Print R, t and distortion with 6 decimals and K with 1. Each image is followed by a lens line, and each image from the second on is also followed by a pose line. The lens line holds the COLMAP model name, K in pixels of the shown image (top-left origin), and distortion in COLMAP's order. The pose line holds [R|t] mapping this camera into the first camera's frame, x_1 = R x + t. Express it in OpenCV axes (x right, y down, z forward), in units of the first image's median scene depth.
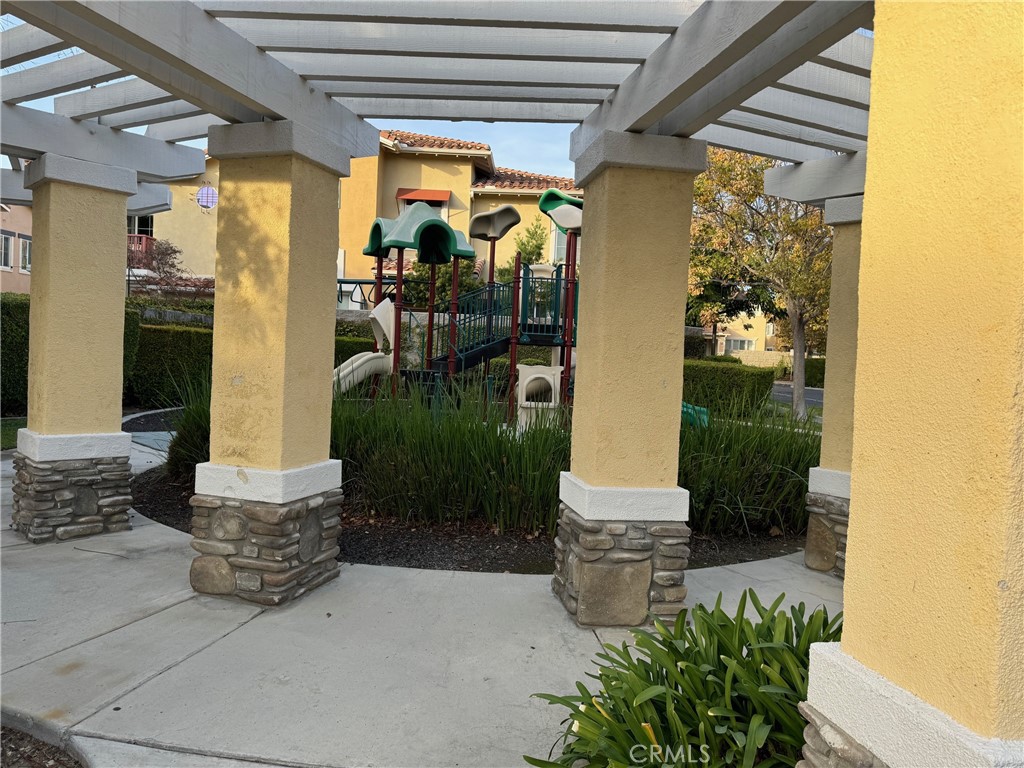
lens RADIAL K [[737.3, 0, 478.5], [0, 737.3, 383.1], [0, 0, 1]] dist [0.120178, -0.131480]
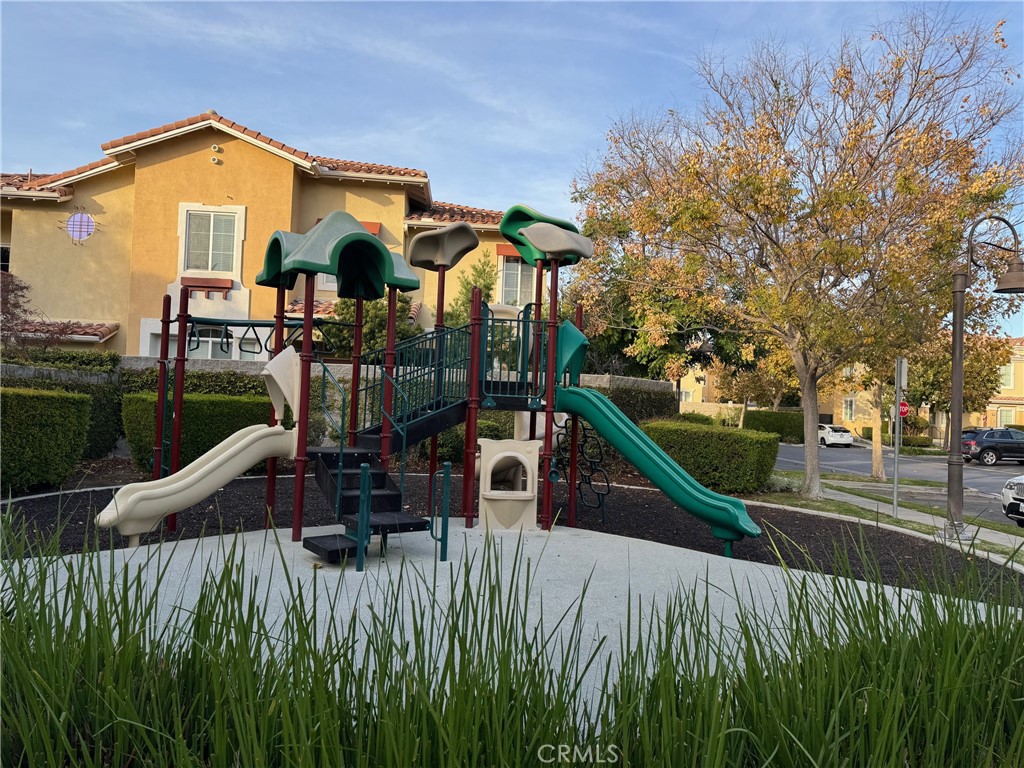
lens RADIAL K [[716.1, 0, 512.0], [0, 716.1, 384.0], [0, 0, 1]] dist [0.056448, -0.075315]
pose [[0.989122, -0.004177, 0.147035, -0.016016], [0.013584, 0.997919, -0.063033, -0.030228], [-0.146466, 0.064344, 0.987121, 0.271540]]
